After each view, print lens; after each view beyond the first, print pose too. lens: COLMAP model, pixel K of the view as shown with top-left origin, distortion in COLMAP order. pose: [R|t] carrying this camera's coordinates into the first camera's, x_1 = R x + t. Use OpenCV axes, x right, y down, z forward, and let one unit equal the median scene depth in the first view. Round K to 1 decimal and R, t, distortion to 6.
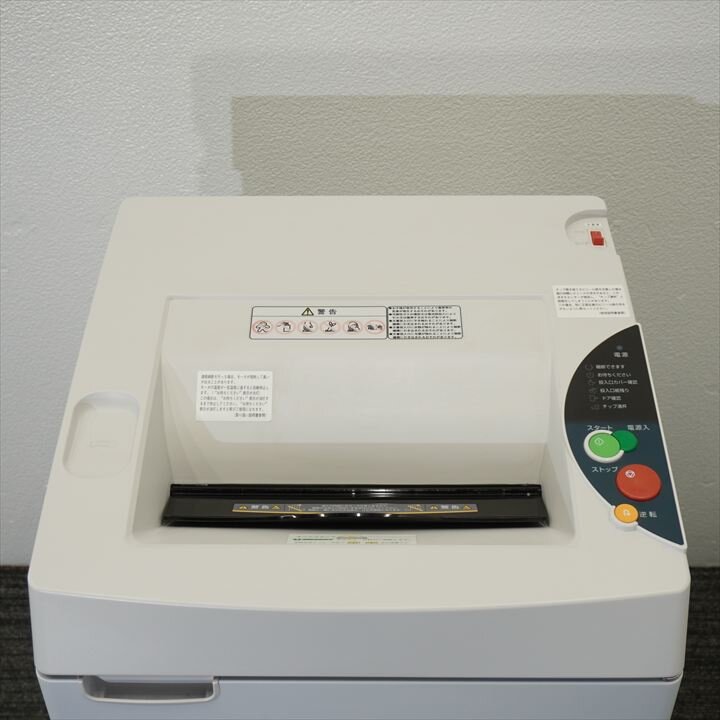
lens RADIAL K [[1162.9, 0, 360.0], [0, 1162.9, 360.0], [0, 0, 1]] dist [0.151059, 0.001021]
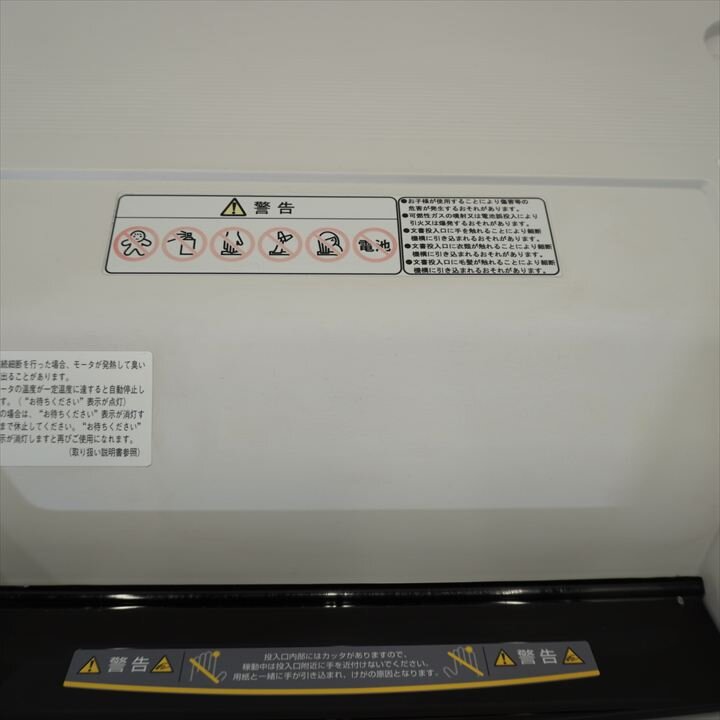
lens RADIAL K [[718.0, 0, 360.0], [0, 718.0, 360.0], [0, 0, 1]] dist [-0.040759, 0.022506]
pose [[0.998262, -0.001481, 0.058907, -0.010900], [-0.013657, 0.966649, 0.255739, -0.059957], [-0.057321, -0.256099, 0.964950, 0.731547]]
